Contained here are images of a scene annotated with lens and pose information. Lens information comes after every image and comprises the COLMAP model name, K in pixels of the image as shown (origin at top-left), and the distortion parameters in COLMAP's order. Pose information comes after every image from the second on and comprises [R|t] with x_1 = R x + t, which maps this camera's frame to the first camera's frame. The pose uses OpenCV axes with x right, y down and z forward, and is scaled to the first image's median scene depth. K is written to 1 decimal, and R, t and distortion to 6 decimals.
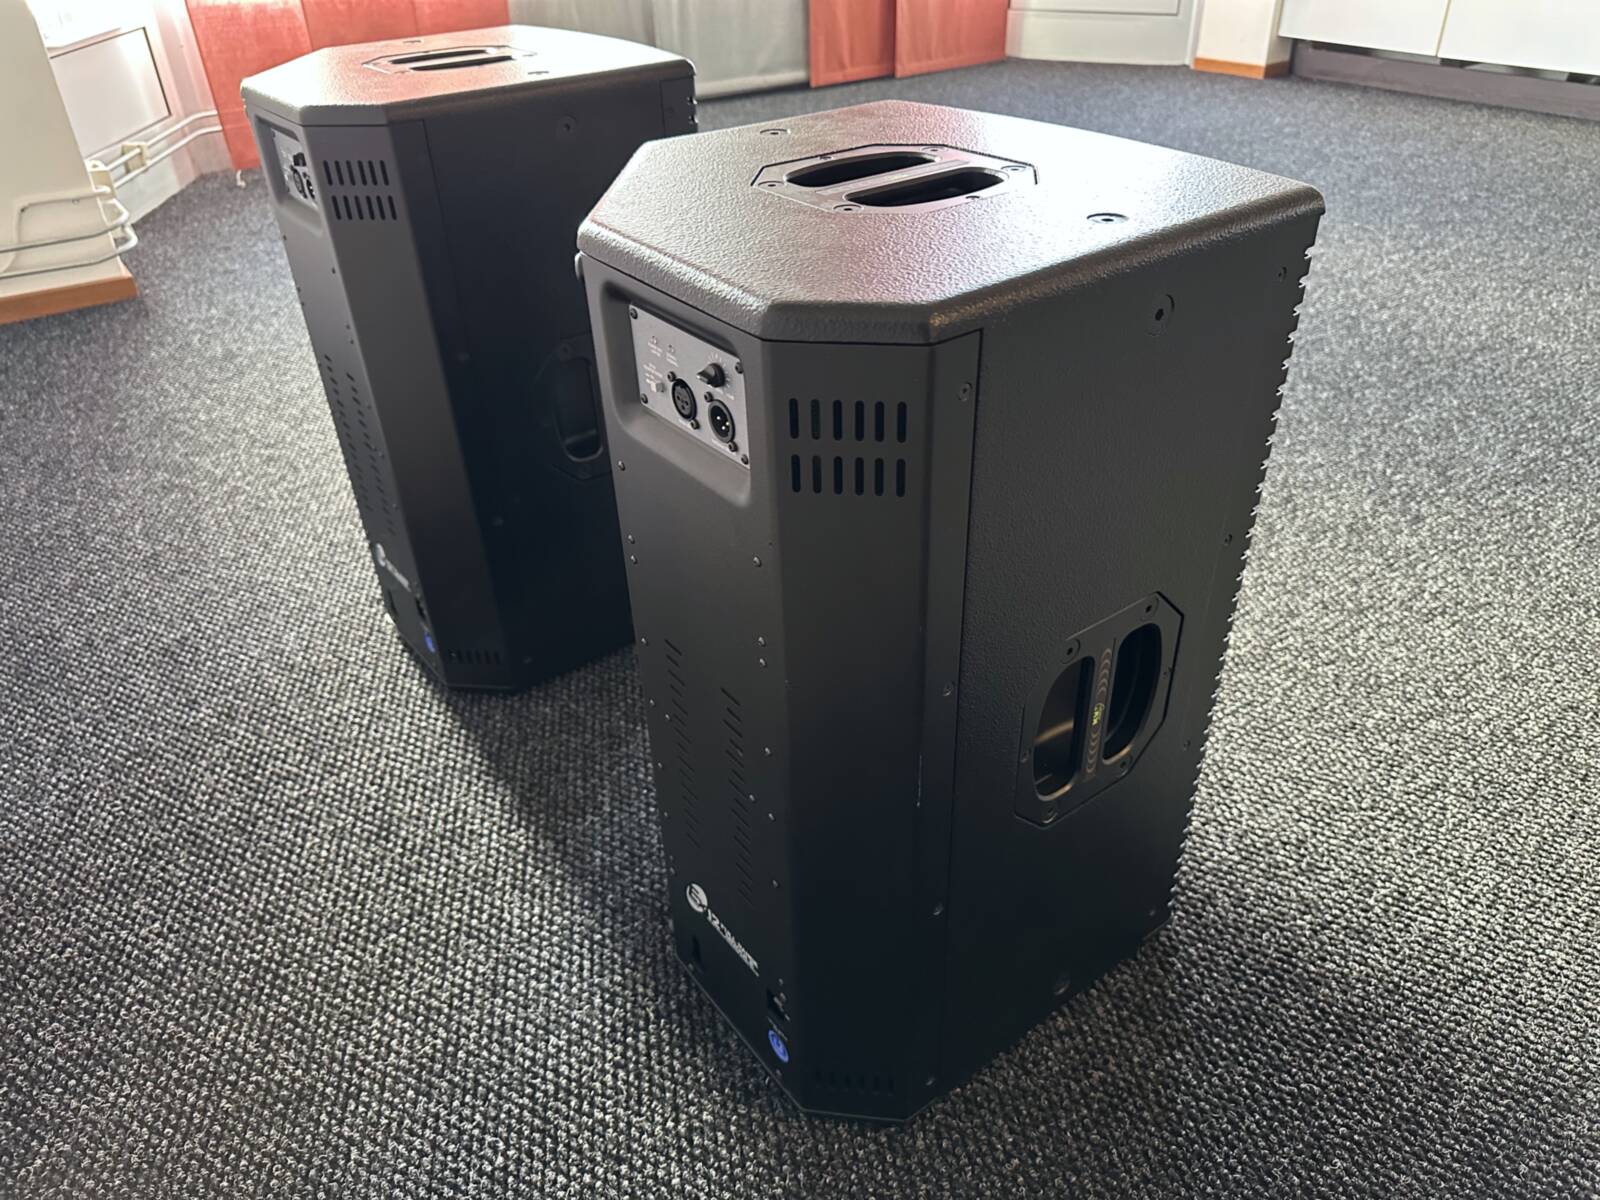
lens RADIAL K [[1131.5, 0, 800.6], [0, 1131.5, 597.3], [0, 0, 1]] dist [-0.007533, -0.000936]
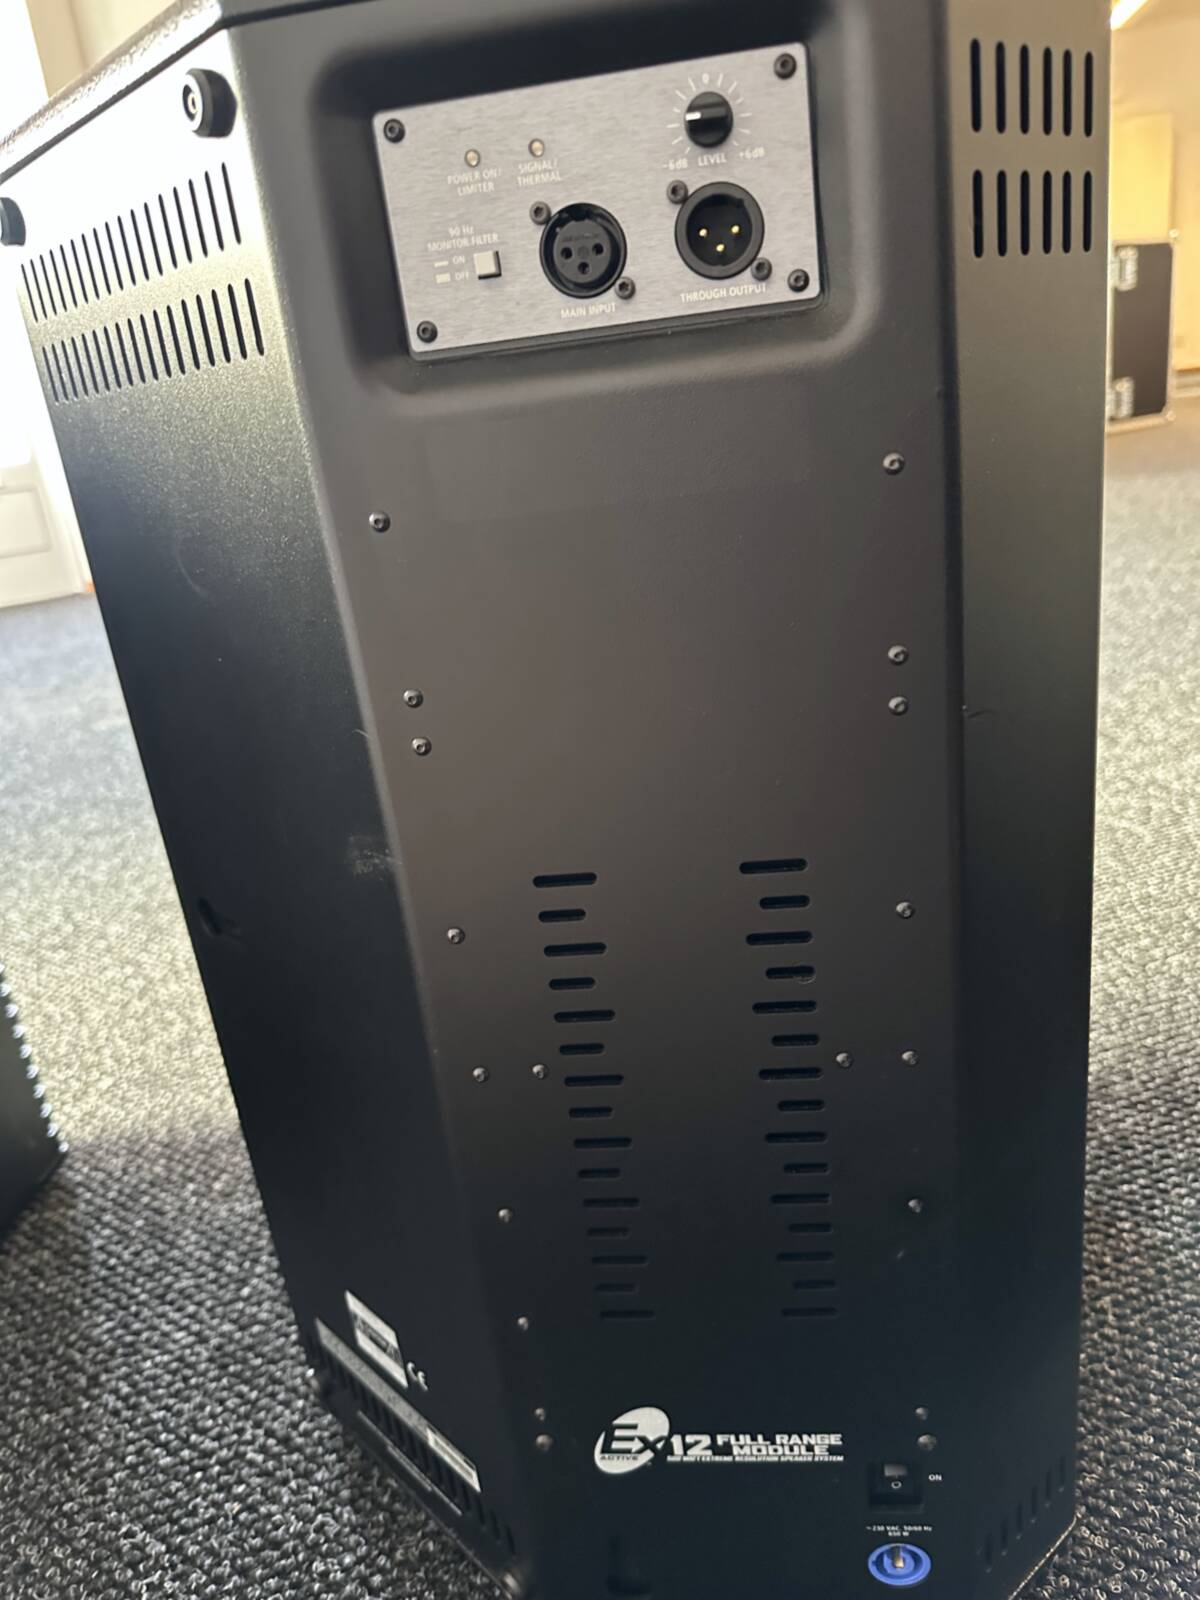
lens RADIAL K [[1131.5, 0, 602.9], [0, 1131.5, 801.6], [0, 0, 1]] dist [-0.007533, -0.000936]
pose [[0.663799, -0.293012, 0.688124, -0.527207], [0.488369, 0.866647, -0.102075, 0.092154], [-0.566451, 0.403815, 0.718377, 0.768848]]
